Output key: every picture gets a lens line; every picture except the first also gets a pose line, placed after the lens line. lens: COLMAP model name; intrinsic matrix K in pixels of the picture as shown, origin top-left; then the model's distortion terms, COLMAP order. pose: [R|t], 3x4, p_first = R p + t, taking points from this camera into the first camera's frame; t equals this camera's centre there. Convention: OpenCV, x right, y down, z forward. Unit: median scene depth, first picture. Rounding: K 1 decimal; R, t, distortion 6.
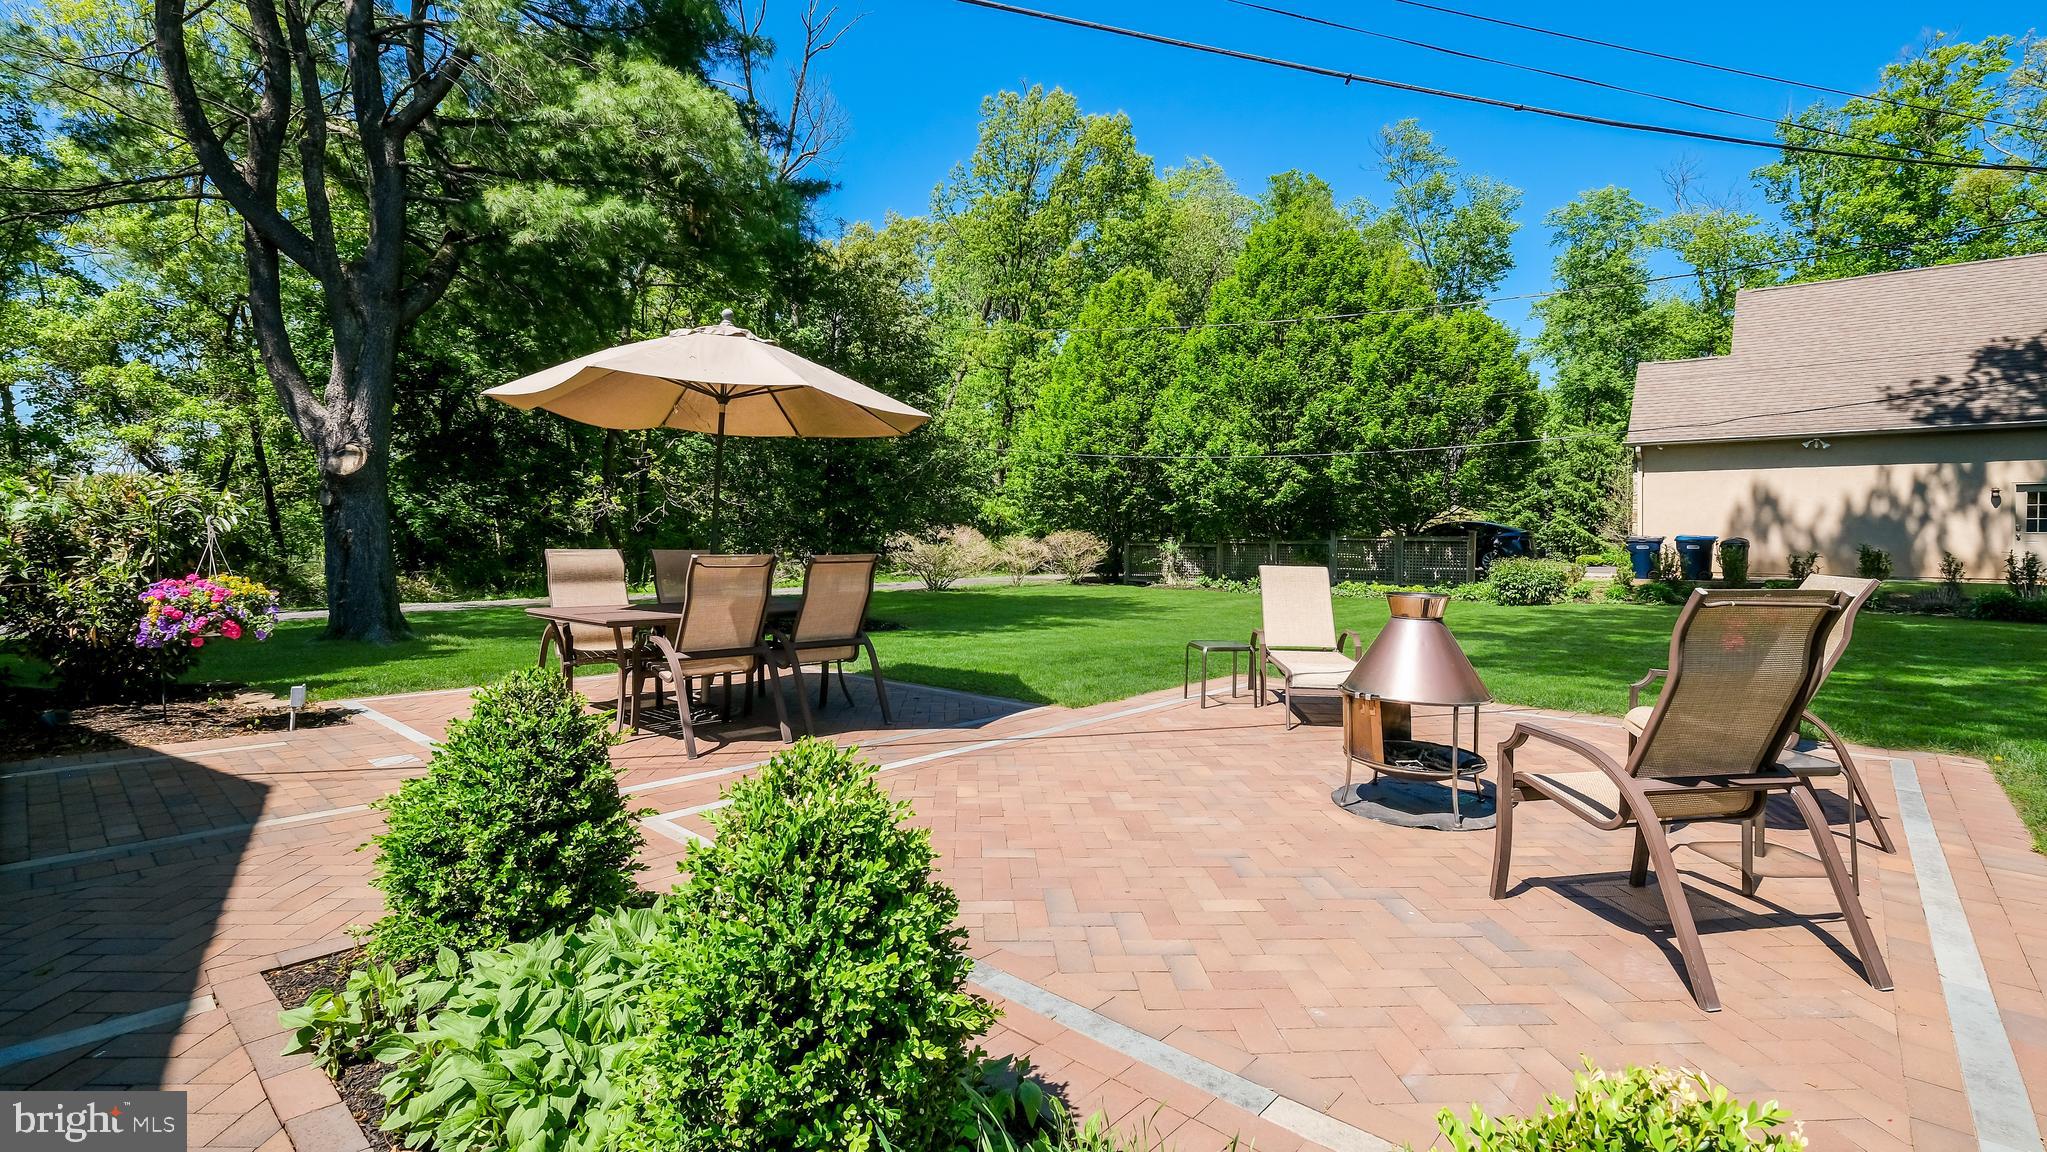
lens RADIAL K [[915.9, 0, 1024.9], [0, 915.9, 547.2], [0, 0, 1]] dist [-0.004450, -0.000656]
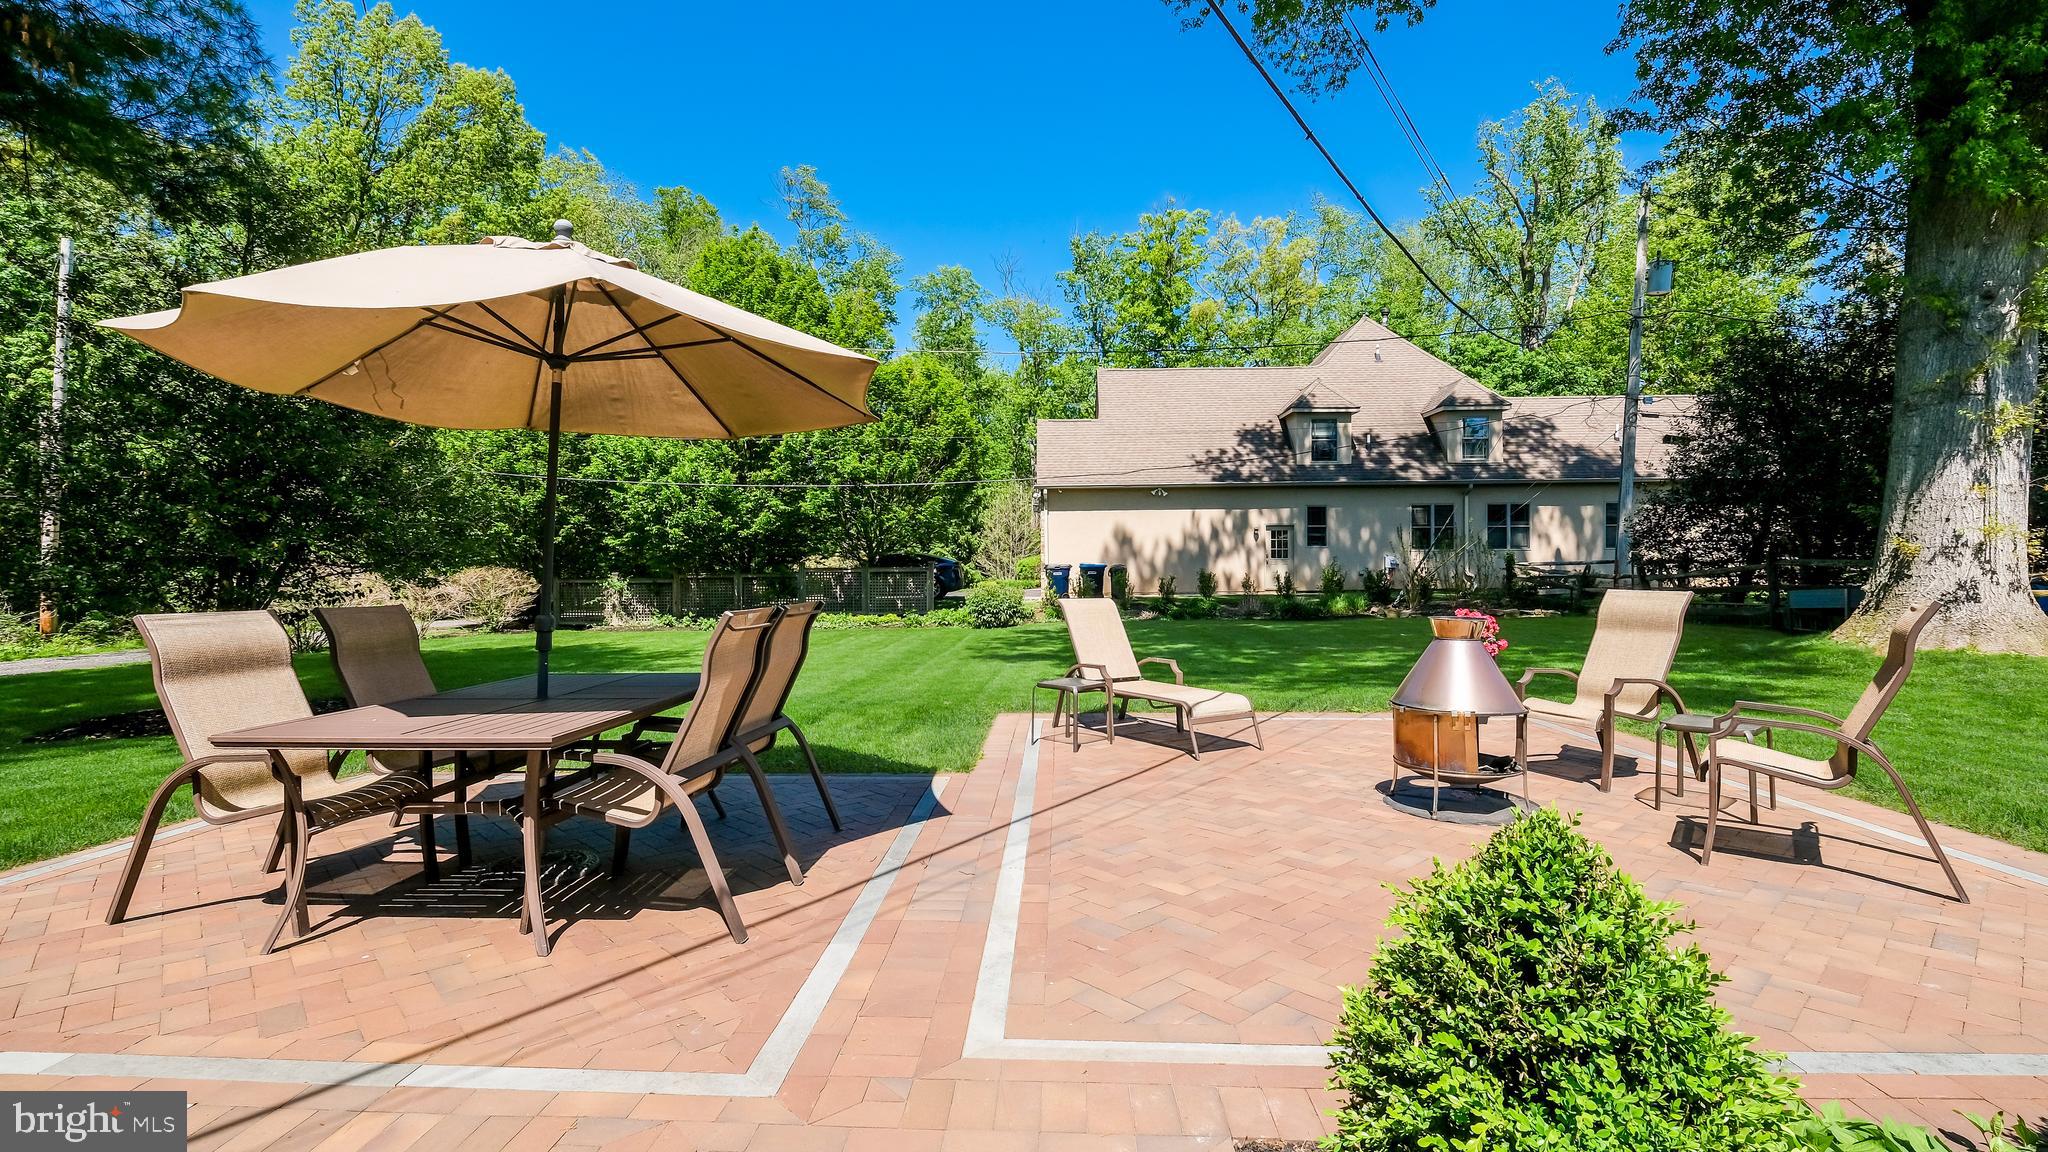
lens RADIAL K [[928.7, 0, 1013.8], [0, 928.7, 572.5], [0, 0, 1]] dist [-0.008196, -0.000141]
pose [[0.781600, -0.017791, 0.623526, -0.114816], [0.022905, 0.999738, -0.000187, -0.002305], [-0.623359, 0.014428, 0.781802, 0.074825]]
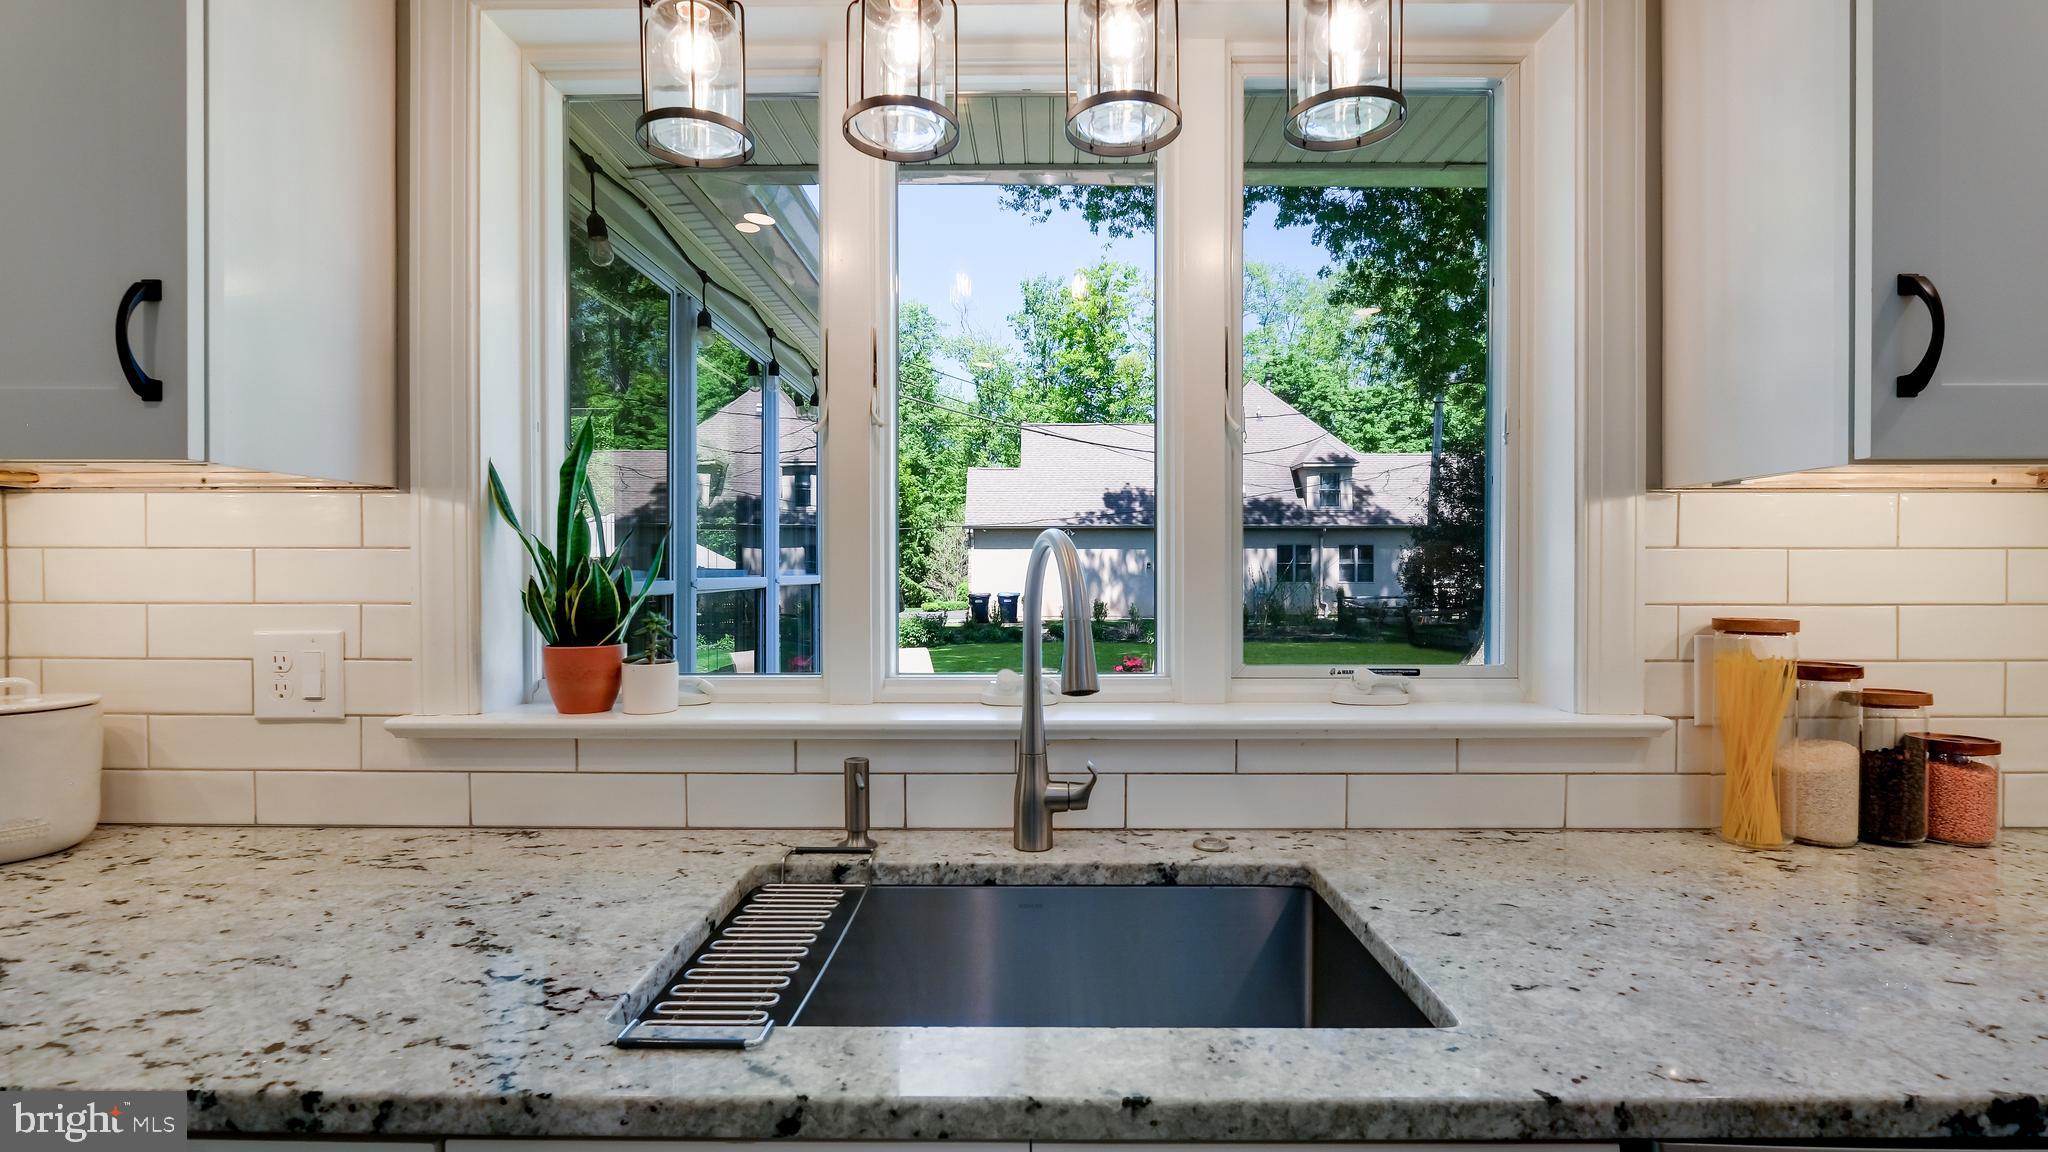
lens RADIAL K [[930.3, 0, 1033.3], [0, 930.3, 574.4], [0, 0, 1]] dist [-0.004857, -0.000824]
pose [[0.751185, -0.009295, 0.660026, -0.195559], [0.017032, 0.999841, -0.005303, -0.029962], [-0.659872, 0.015225, 0.751224, -0.133972]]
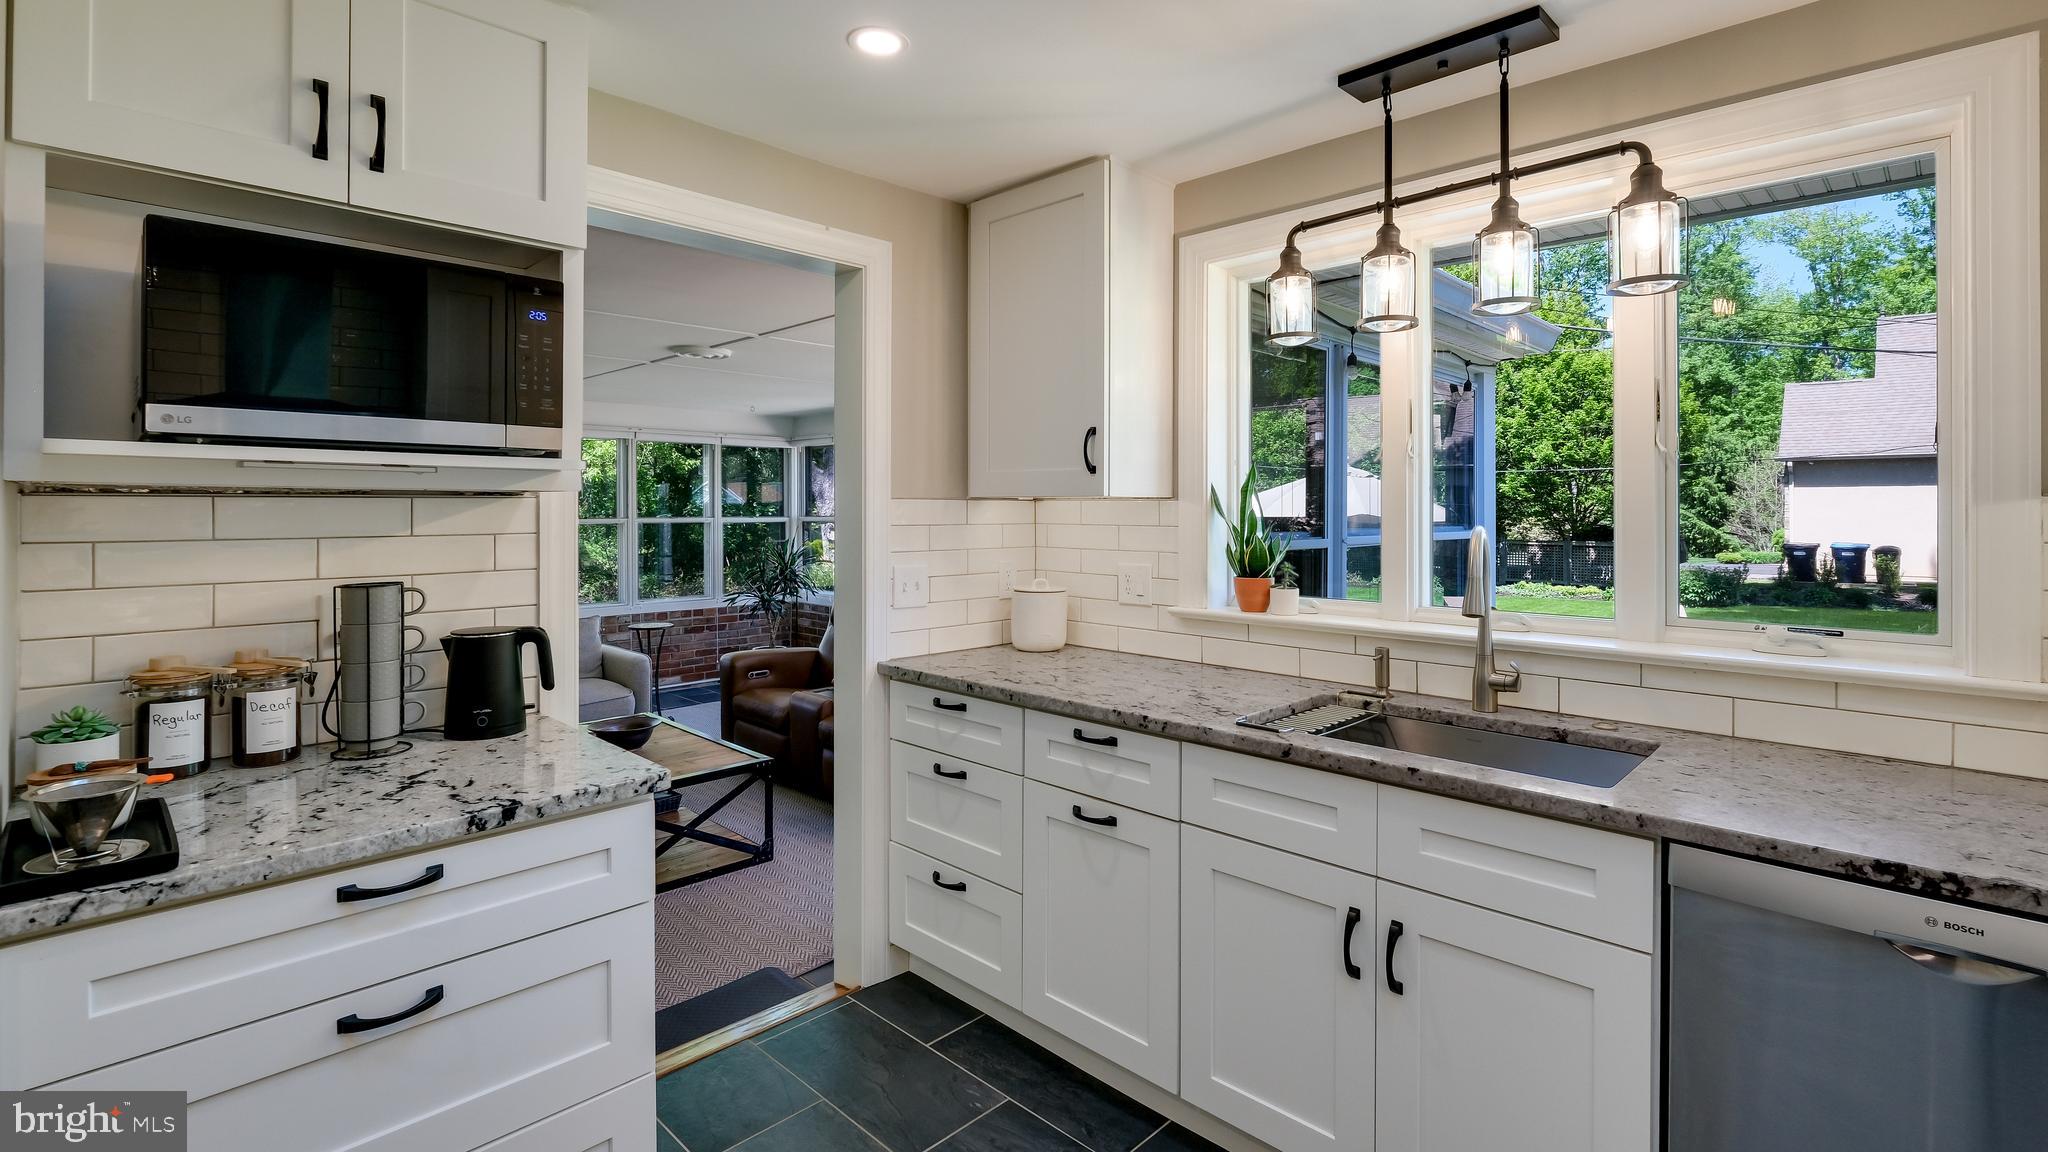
lens RADIAL K [[936.0, 0, 1018.1], [0, 936.0, 506.9], [0, 0, 1]] dist [0.000117, 0.000003]
pose [[0.998588, -0.003076, -0.053029, -0.200549], [0.002008, 0.999794, -0.020176, -0.032484], [0.053080, 0.020041, 0.998389, -0.184135]]
